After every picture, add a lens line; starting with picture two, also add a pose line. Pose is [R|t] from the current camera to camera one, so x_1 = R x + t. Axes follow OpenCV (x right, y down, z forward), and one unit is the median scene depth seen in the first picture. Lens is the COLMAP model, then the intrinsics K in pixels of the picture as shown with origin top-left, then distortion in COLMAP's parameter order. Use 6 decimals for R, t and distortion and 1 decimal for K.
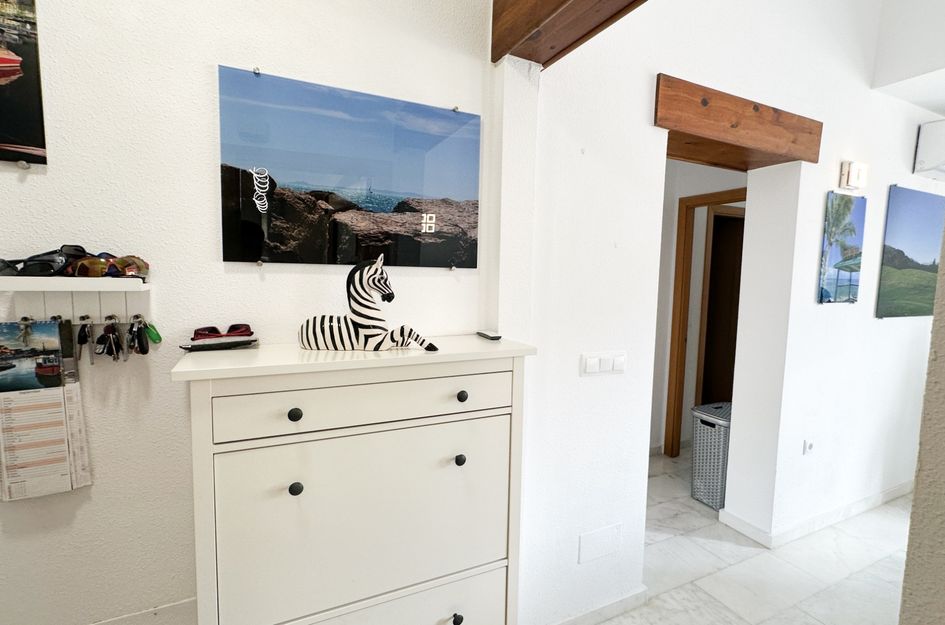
lens RADIAL K [[455.0, 0, 472.5], [0, 455.0, 312.5], [0, 0, 1]] dist [0.000111, -0.000201]
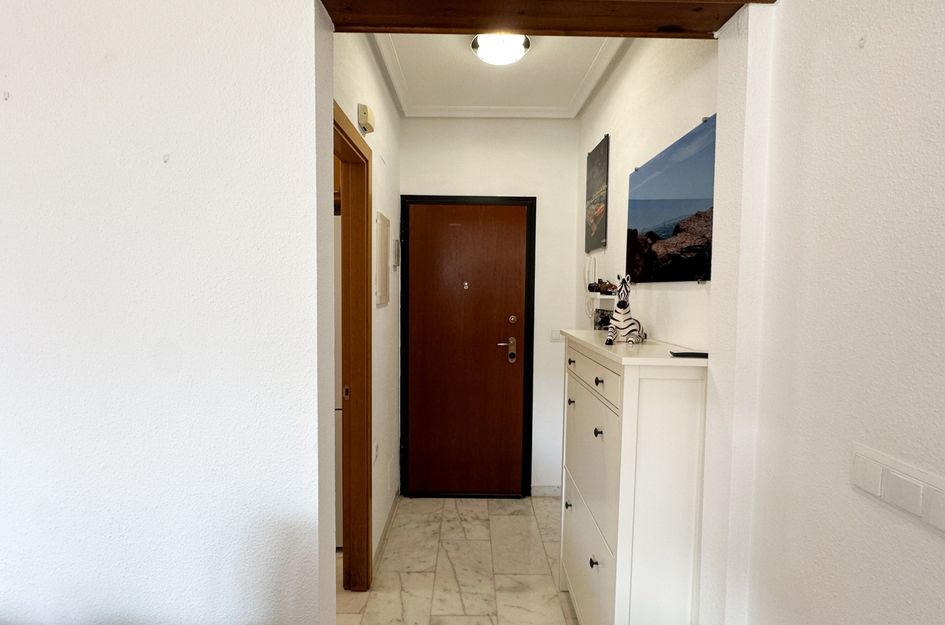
lens RADIAL K [[455.0, 0, 472.5], [0, 455.0, 312.5], [0, 0, 1]] dist [0.000111, -0.000201]
pose [[-0.439159, 0.034449, -0.897749, 1.064862], [-0.069043, 0.995015, 0.071956, -0.068514], [0.895752, 0.093583, -0.434592, 1.011666]]
